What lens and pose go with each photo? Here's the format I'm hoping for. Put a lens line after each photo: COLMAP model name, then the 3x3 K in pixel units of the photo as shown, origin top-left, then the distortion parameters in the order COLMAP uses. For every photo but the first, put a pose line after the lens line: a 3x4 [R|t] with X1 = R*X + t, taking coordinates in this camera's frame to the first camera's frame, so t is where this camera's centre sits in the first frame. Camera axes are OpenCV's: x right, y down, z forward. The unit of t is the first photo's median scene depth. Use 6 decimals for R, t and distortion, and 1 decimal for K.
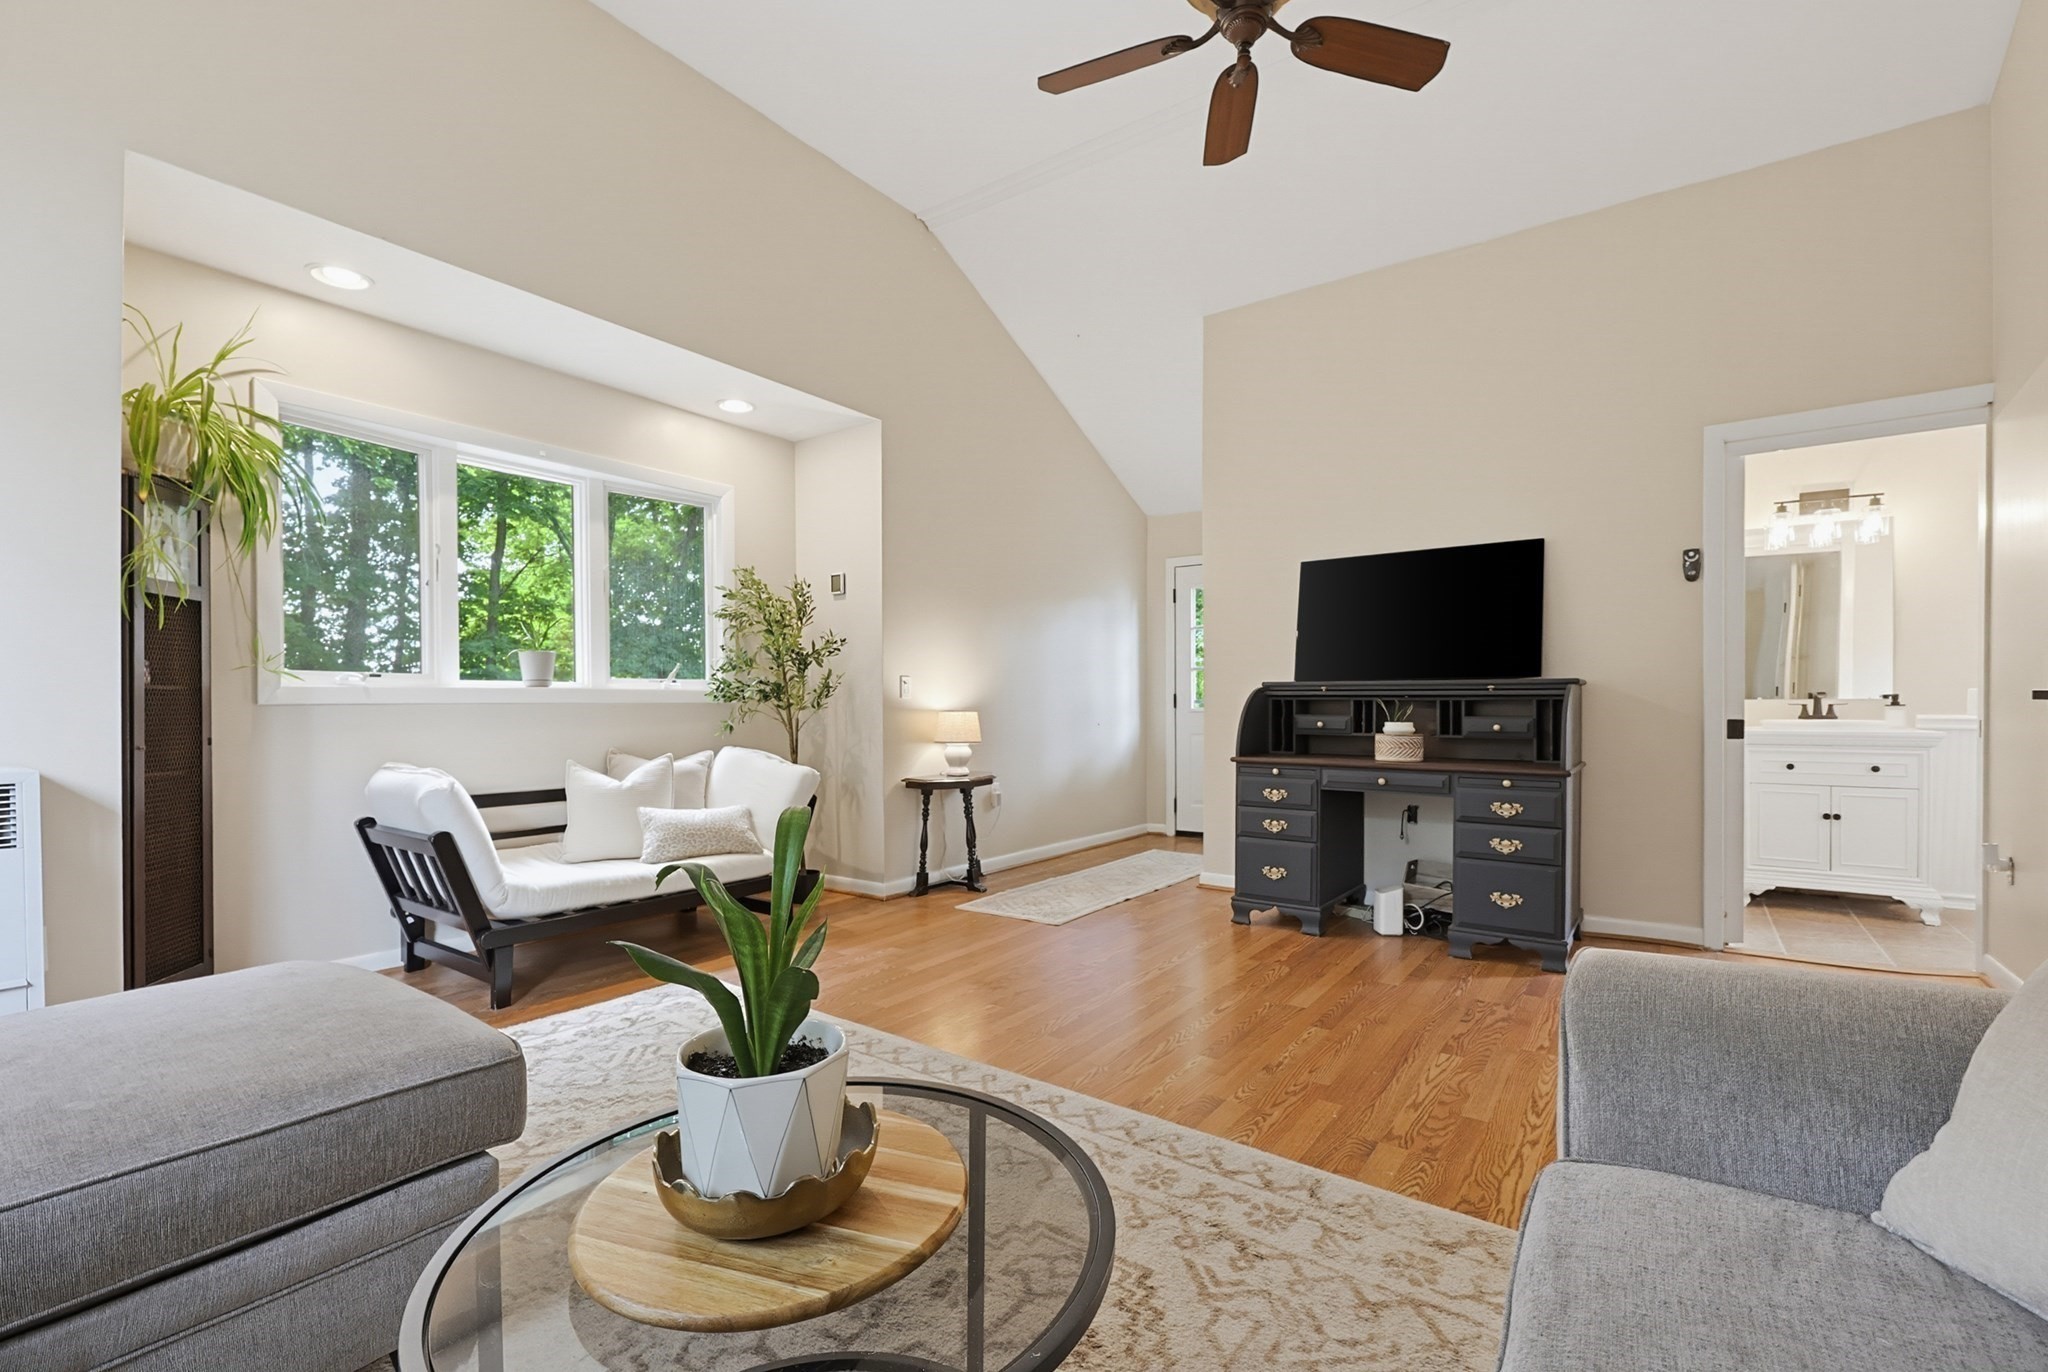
lens RADIAL K [[893.9, 0, 1031.1], [0, 893.9, 684.4], [0, 0, 1]] dist [-0.006112, -0.000375]
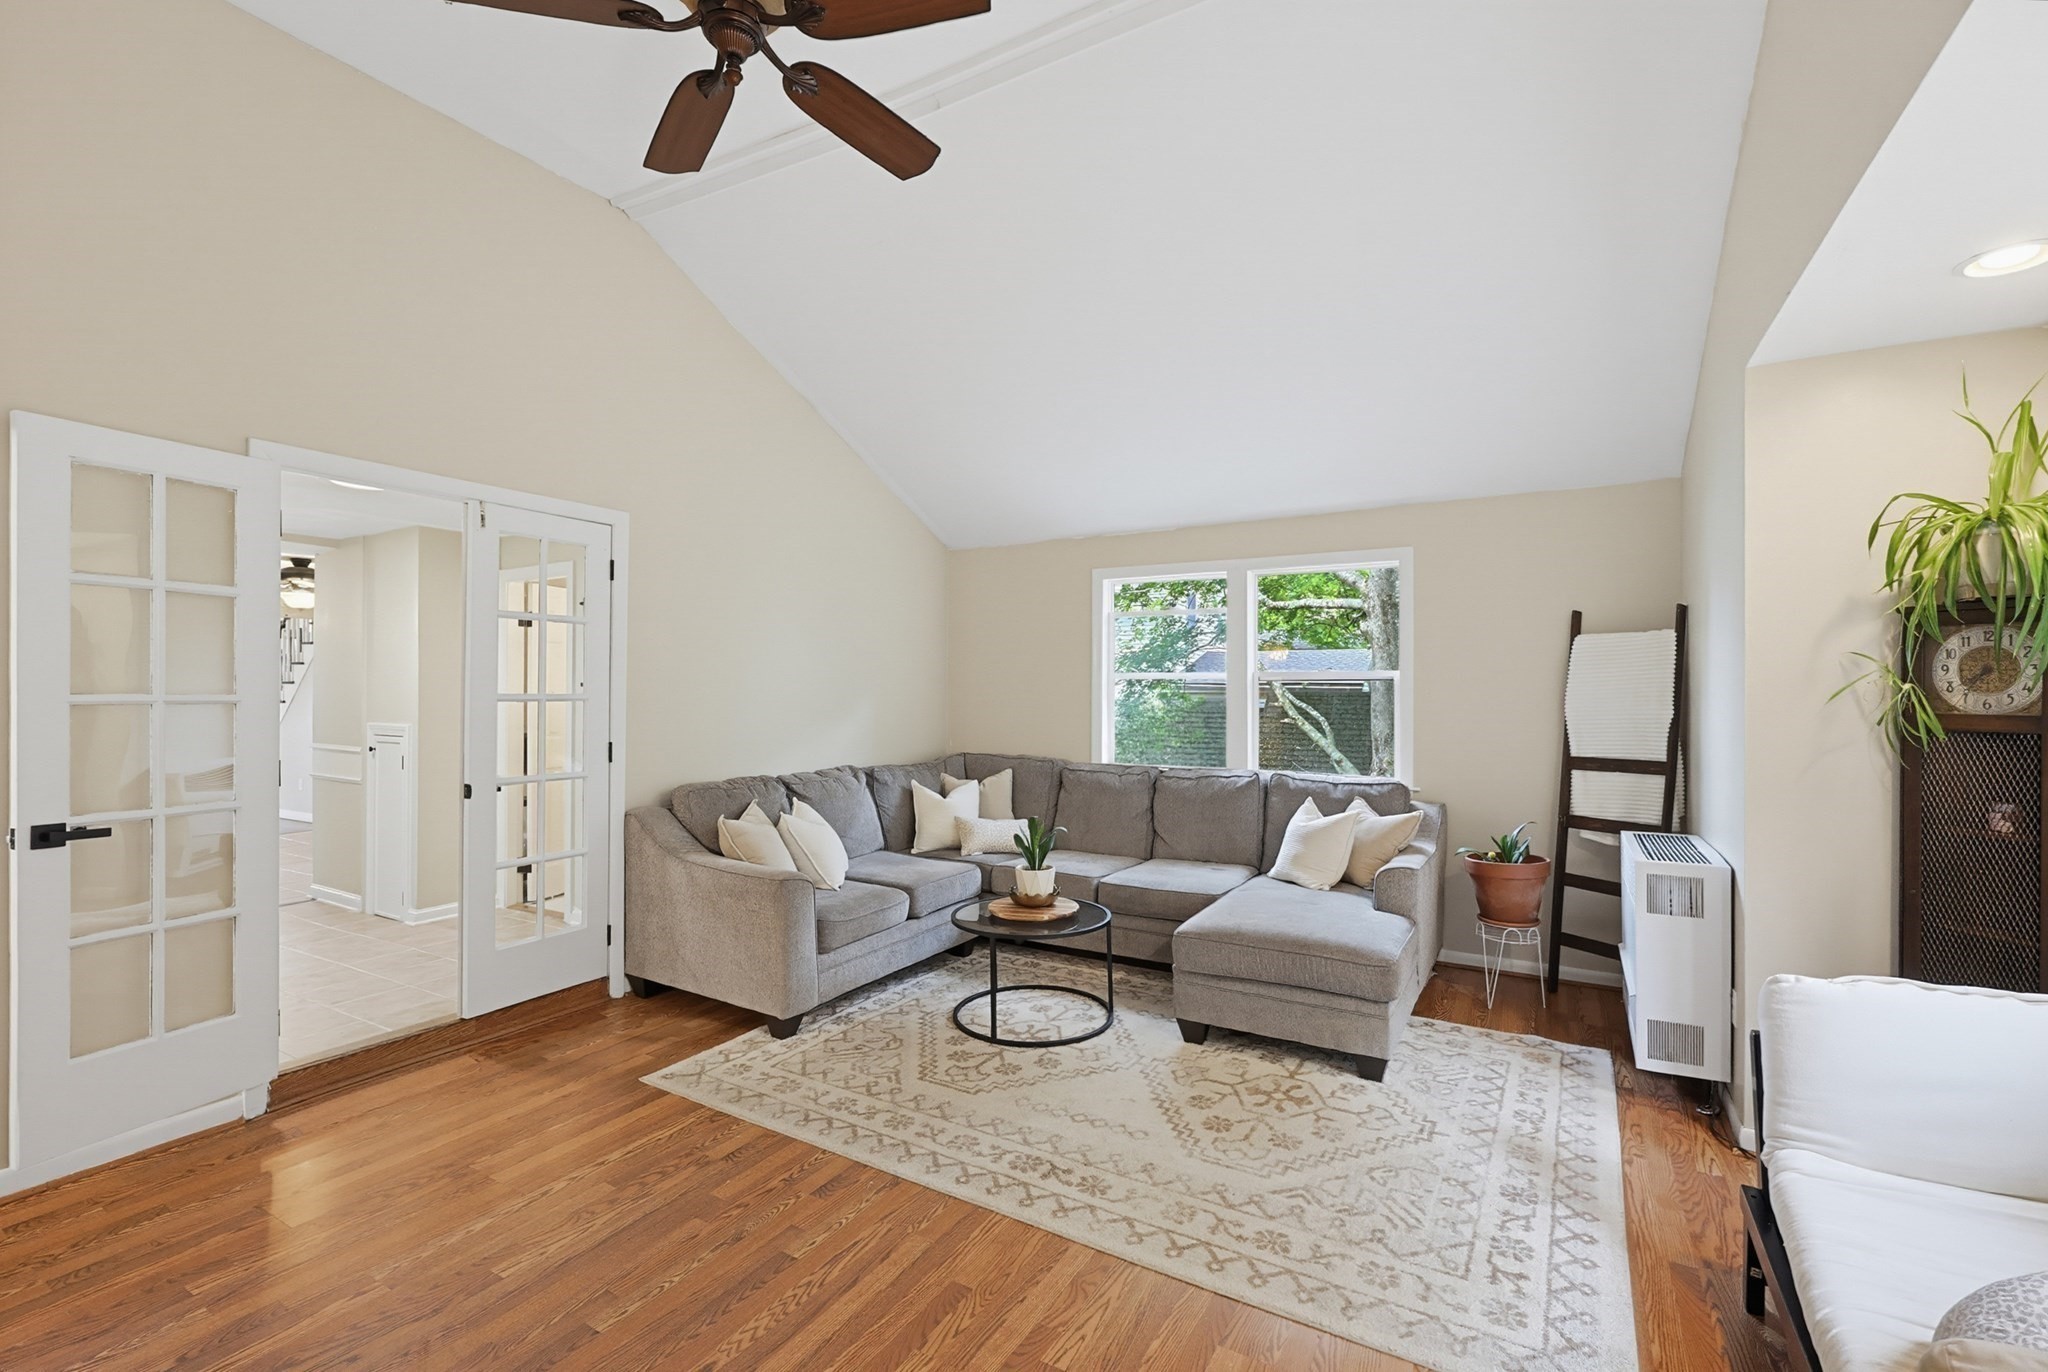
lens RADIAL K [[893.9, 0, 1031.1], [0, 893.9, 684.4], [0, 0, 1]] dist [-0.006112, -0.000375]
pose [[-0.995462, -0.002677, -0.095124, 0.036292], [-0.000080, 0.999627, -0.027296, -0.101214], [0.095161, -0.027165, -0.995091, 1.536497]]
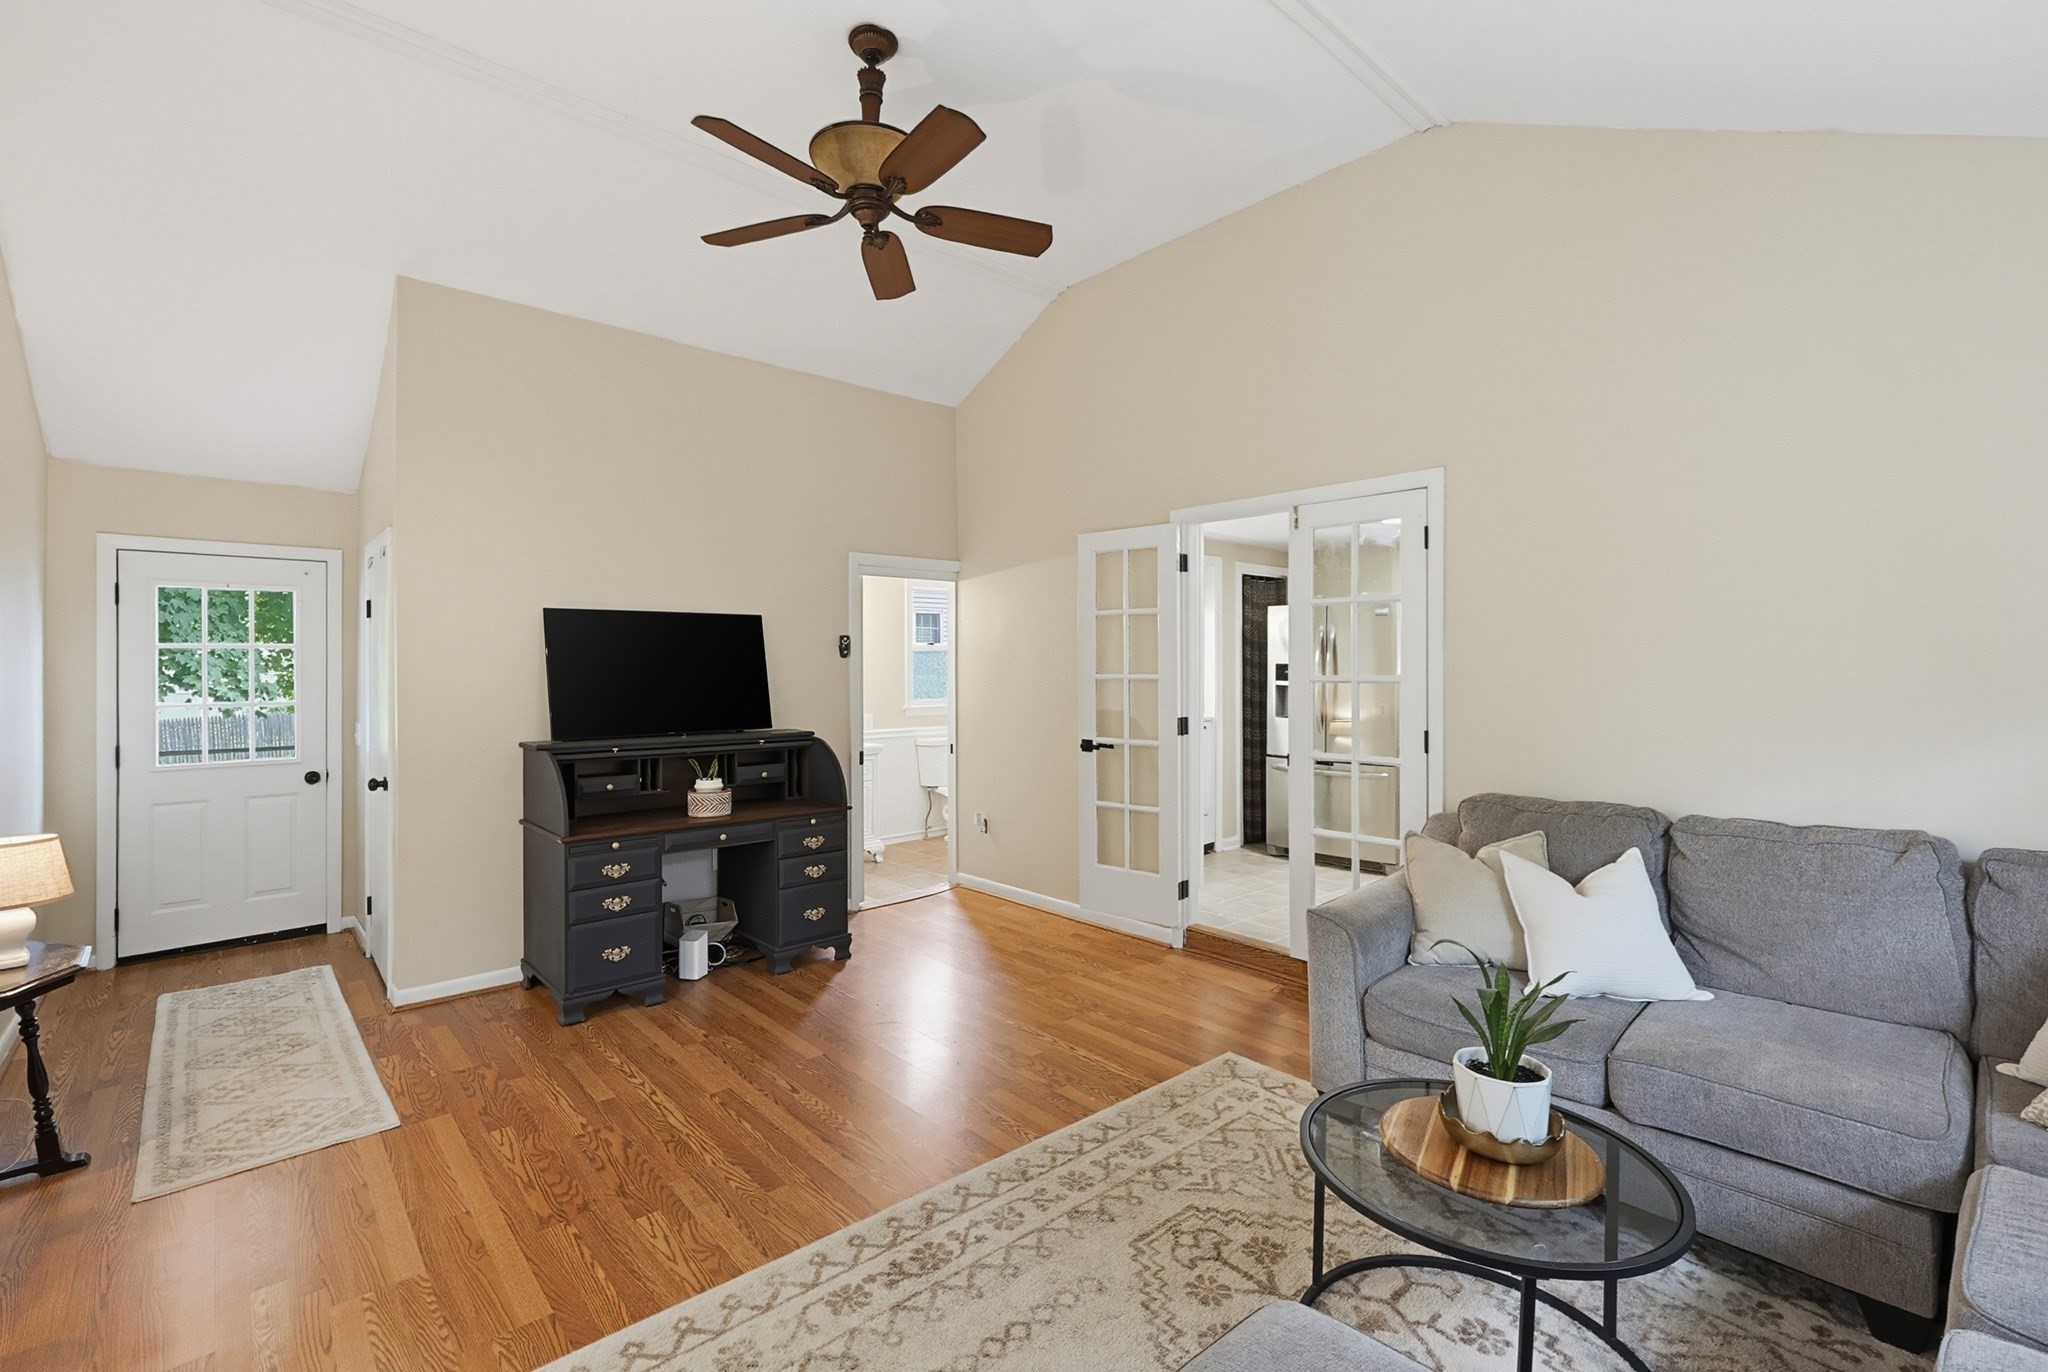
lens RADIAL K [[894.7, 0, 1026.6], [0, 894.7, 627.6], [0, 0, 1]] dist [-0.001994, -0.000148]
pose [[0.215766, 0.045398, 0.975389, -0.716244], [-0.016065, 0.998948, -0.042940, -0.125764], [-0.976313, -0.006404, 0.216269, 0.467927]]
